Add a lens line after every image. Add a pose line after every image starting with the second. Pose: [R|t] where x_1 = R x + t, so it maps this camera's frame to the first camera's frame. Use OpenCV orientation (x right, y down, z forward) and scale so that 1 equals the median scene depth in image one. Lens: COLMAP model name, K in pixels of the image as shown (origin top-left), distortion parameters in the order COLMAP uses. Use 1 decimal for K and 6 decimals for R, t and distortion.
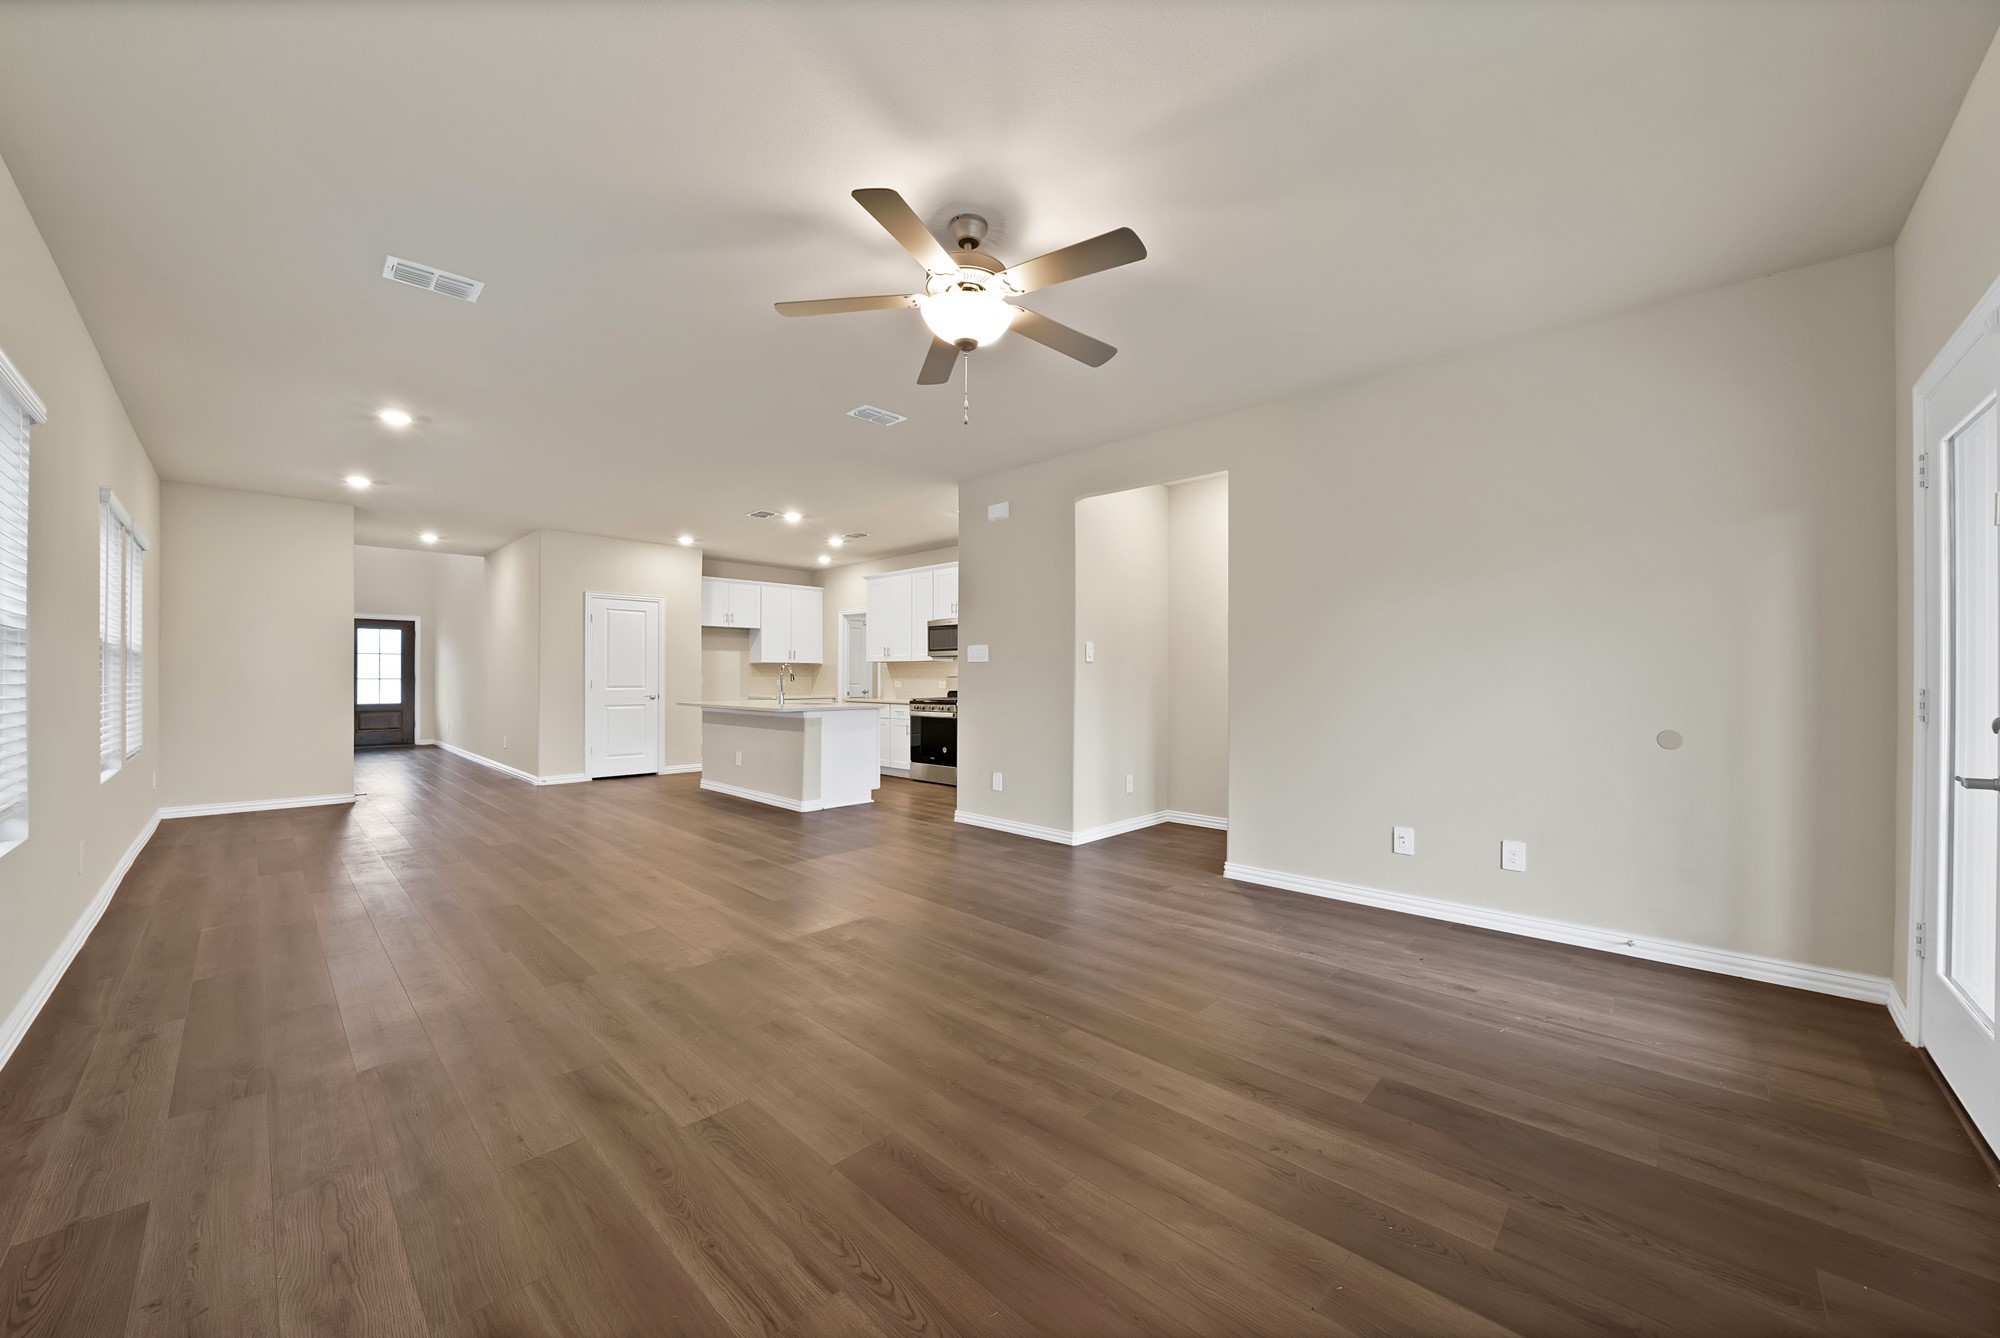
lens RADIAL K [[719.1, 0, 1002.5], [0, 719.1, 677.7], [0, 0, 1]] dist [-0.023843, 0.003173]
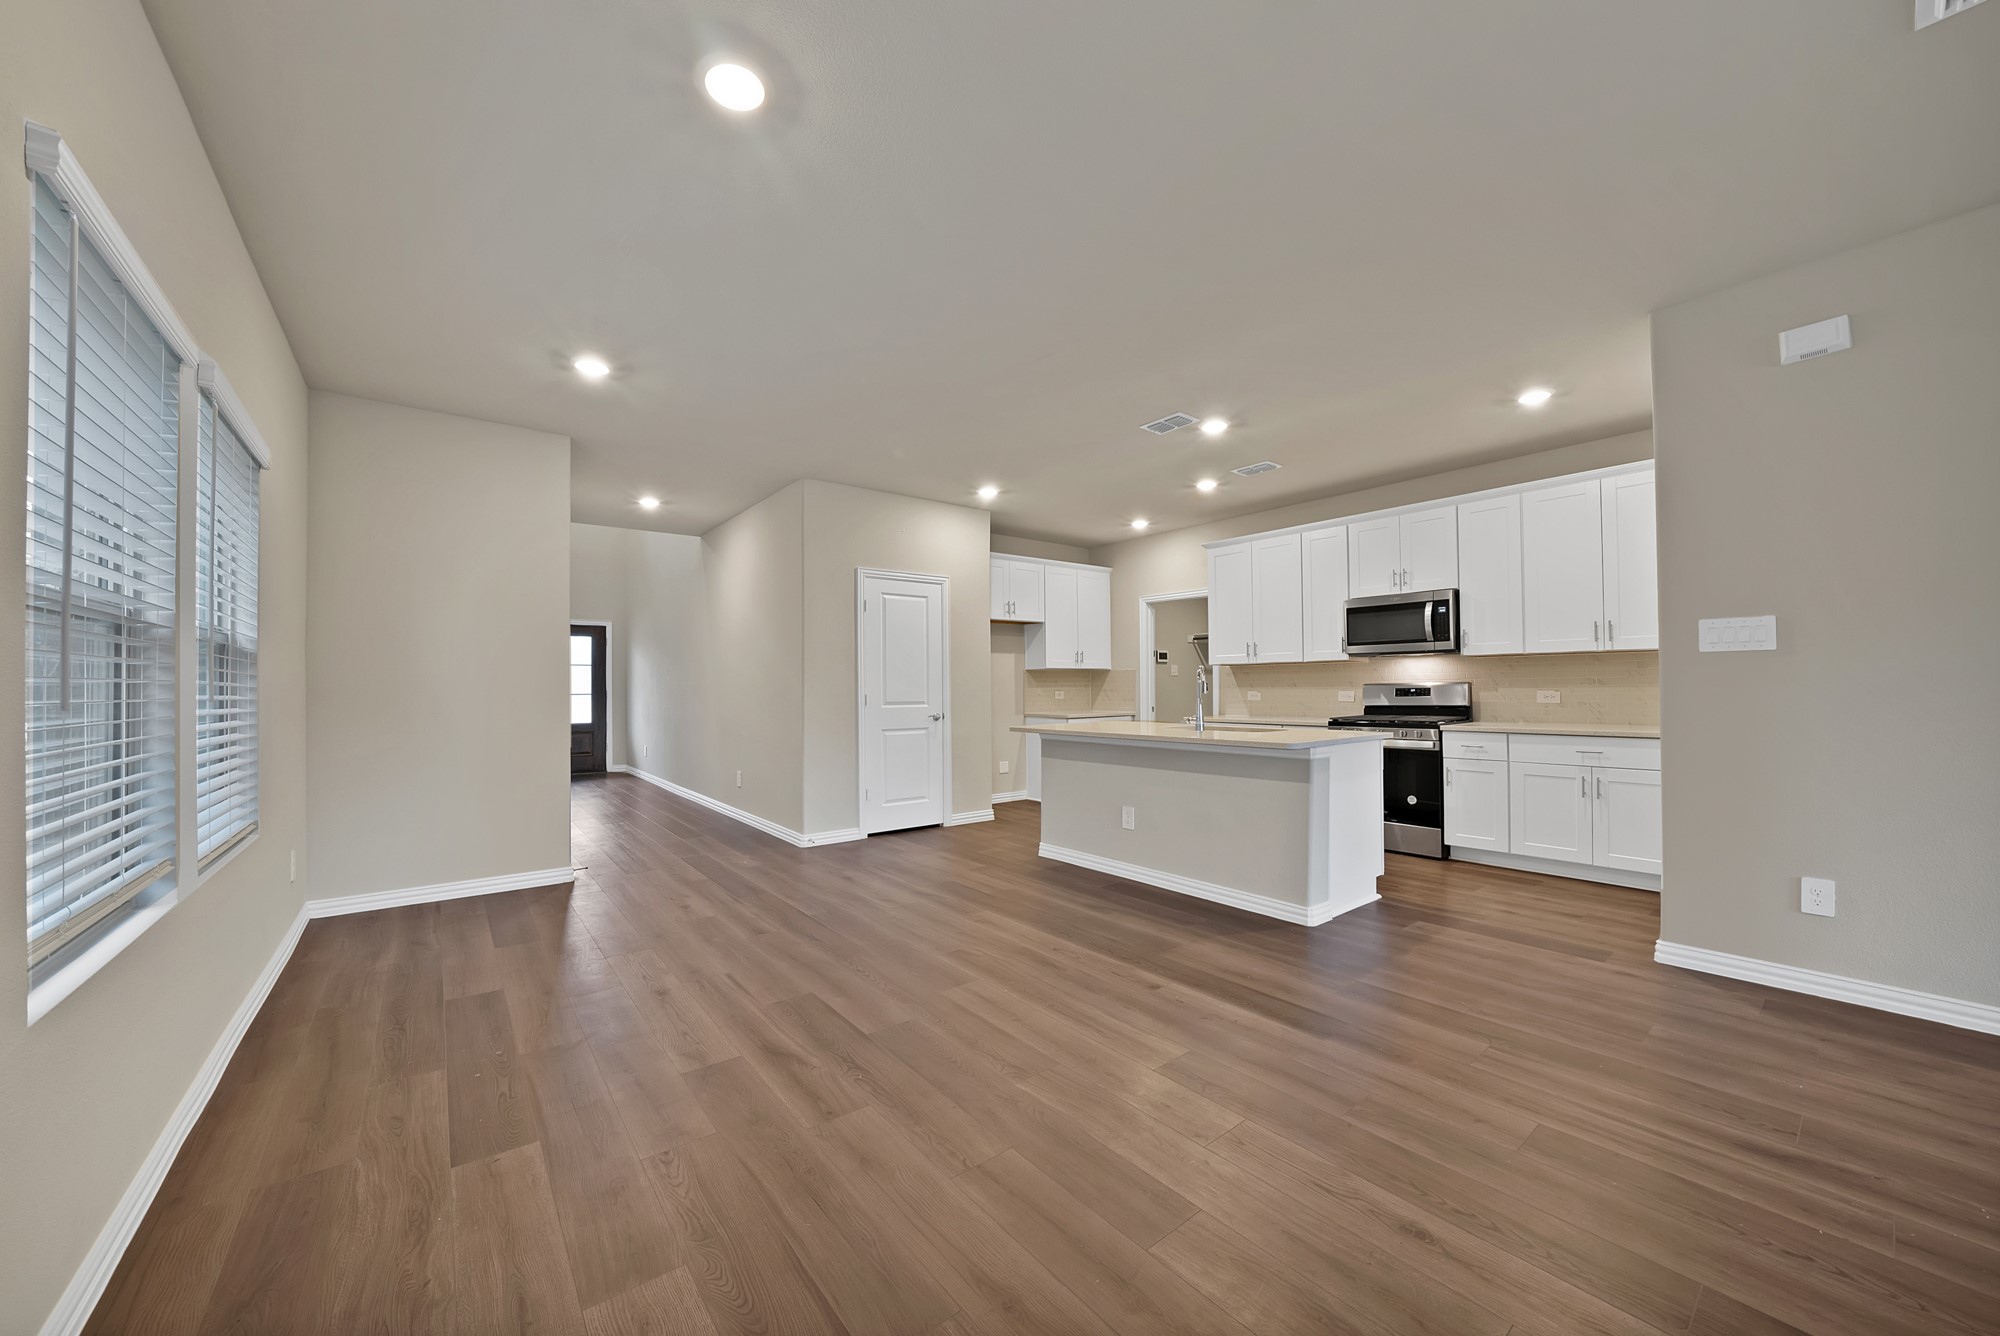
lens RADIAL K [[719.1, 0, 1002.5], [0, 719.1, 676.7], [0, 0, 1]] dist [-0.023843, 0.003173]
pose [[0.989465, -0.012034, -0.144269, -0.317344], [0.009833, 0.999824, -0.015954, -0.001057], [0.144436, 0.014367, 0.989410, 0.297803]]
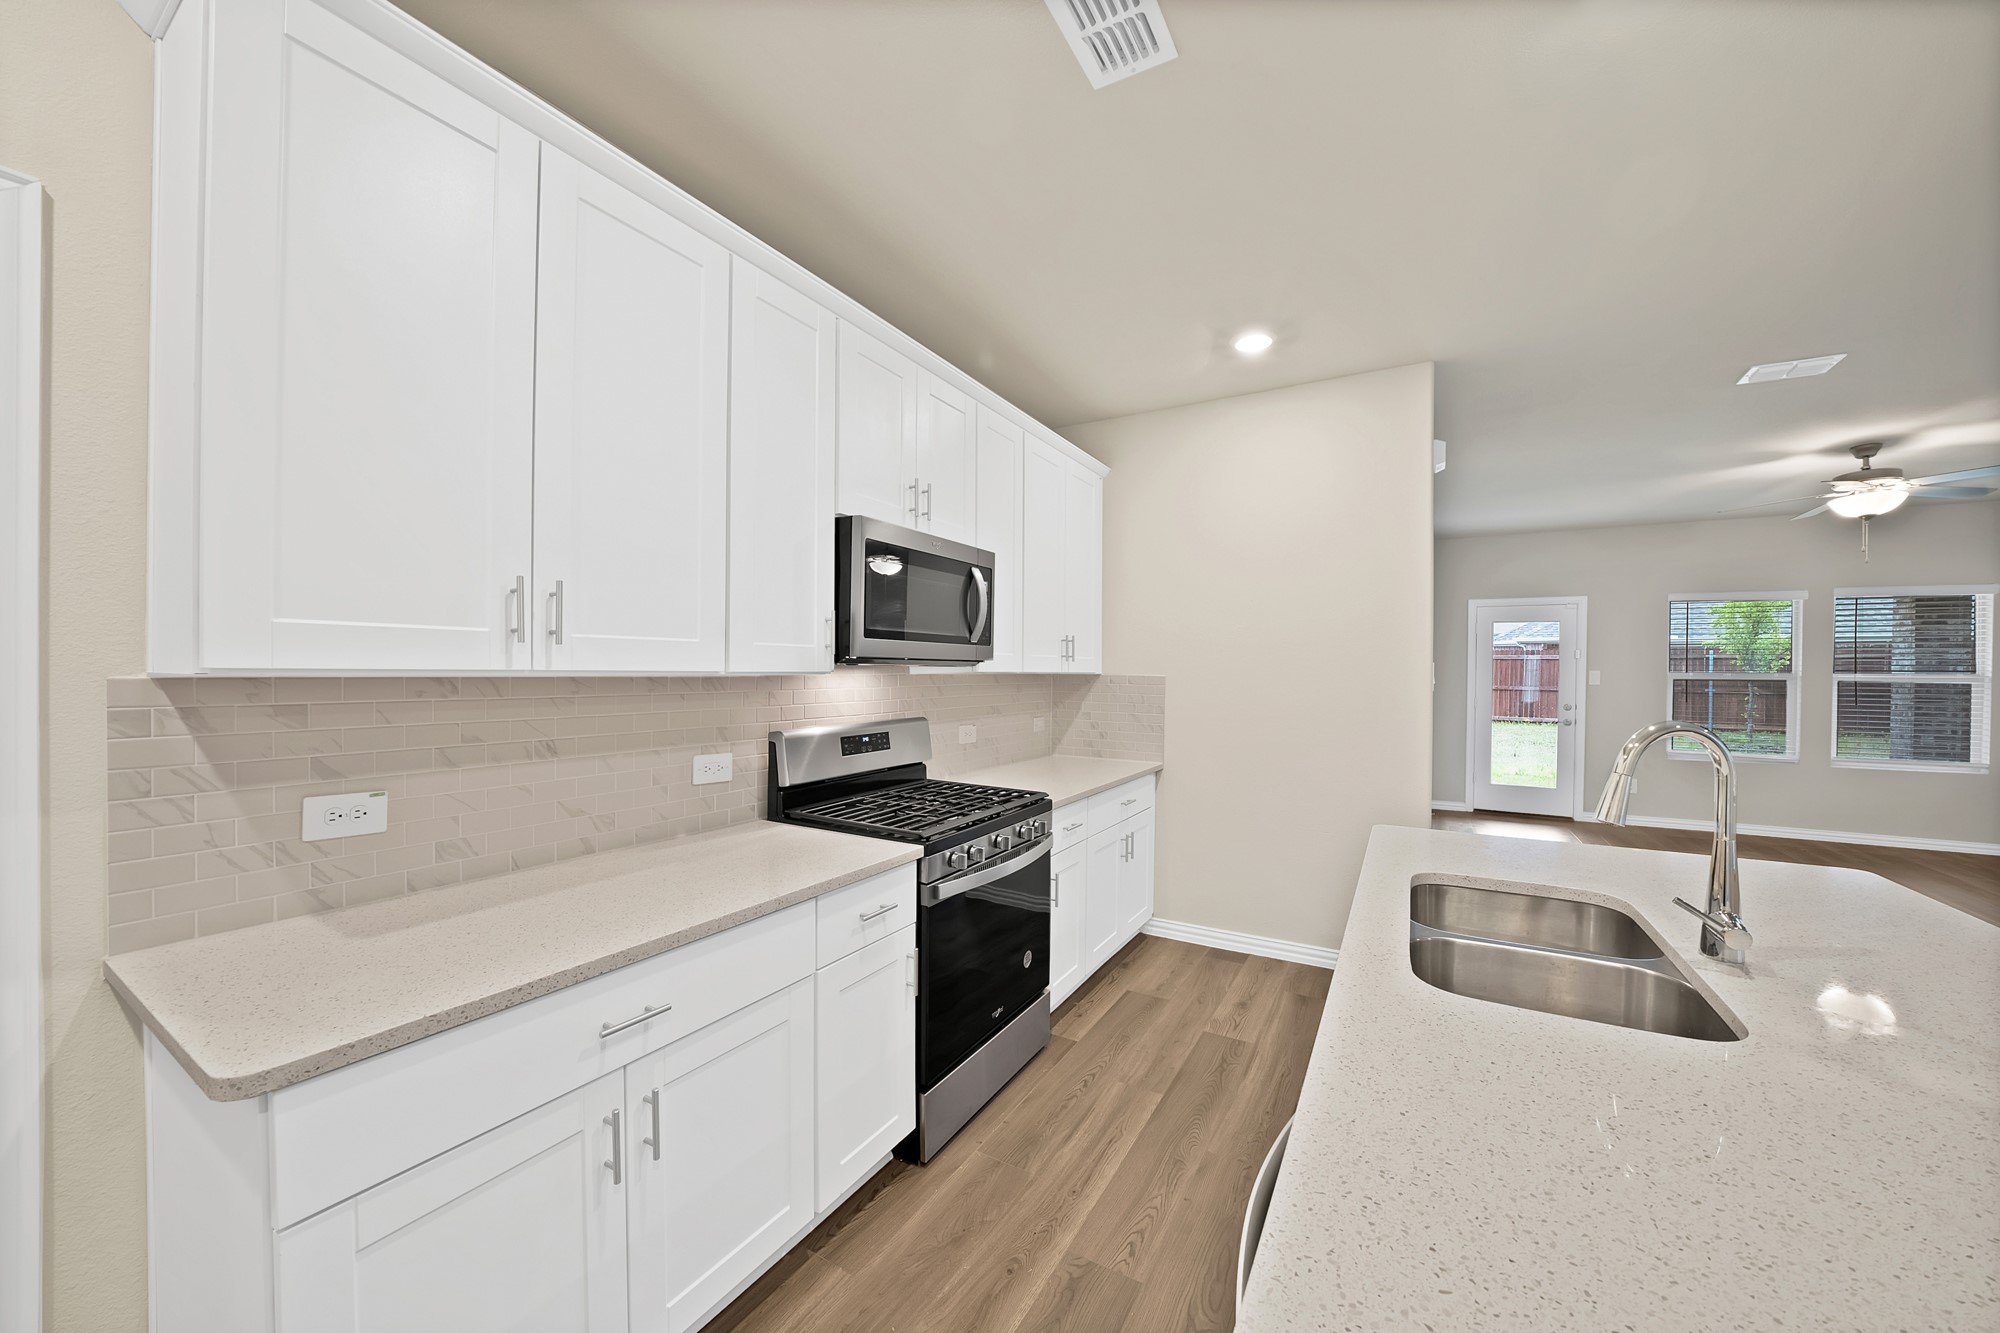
lens RADIAL K [[715.8, 0, 1004.1], [0, 715.8, 672.1], [0, 0, 1]] dist [-0.025392, 0.002942]
pose [[-0.221752, -0.005552, 0.975087, -0.353863], [-0.008059, 0.999960, 0.003861, -0.025291], [-0.975070, -0.007002, -0.221788, 0.989794]]
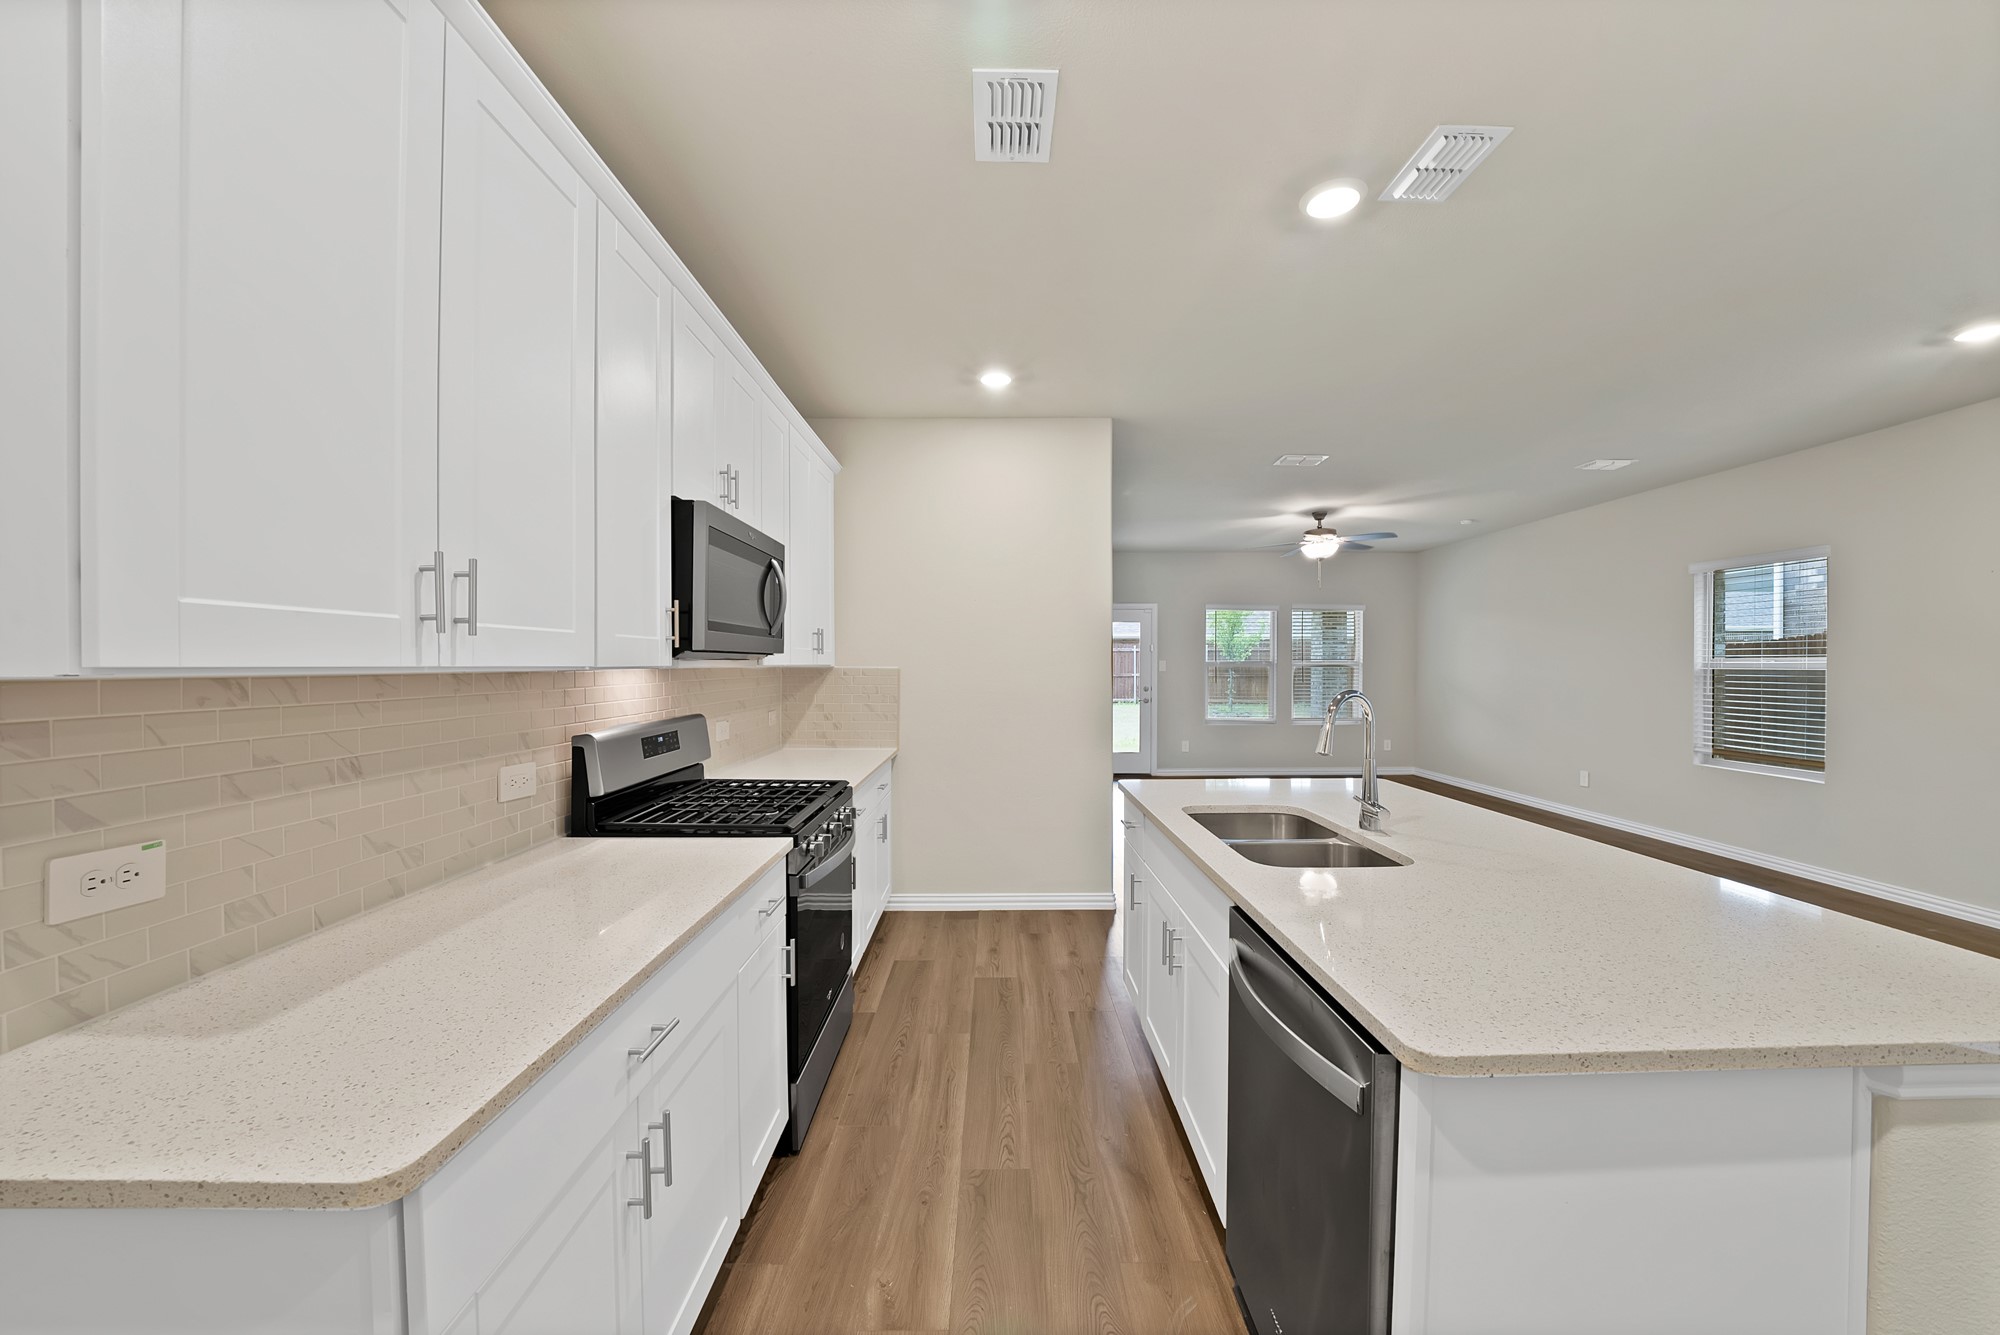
lens RADIAL K [[726.0, 0, 1000.0], [0, 726.0, 667.5], [0, 0, 1]] dist [-0.021943, 0.000339]
pose [[-0.688194, -0.004655, 0.725512, -0.341065], [-0.000537, 0.999982, 0.005906, -0.024939], [-0.725527, 0.003675, -0.688184, 1.076397]]
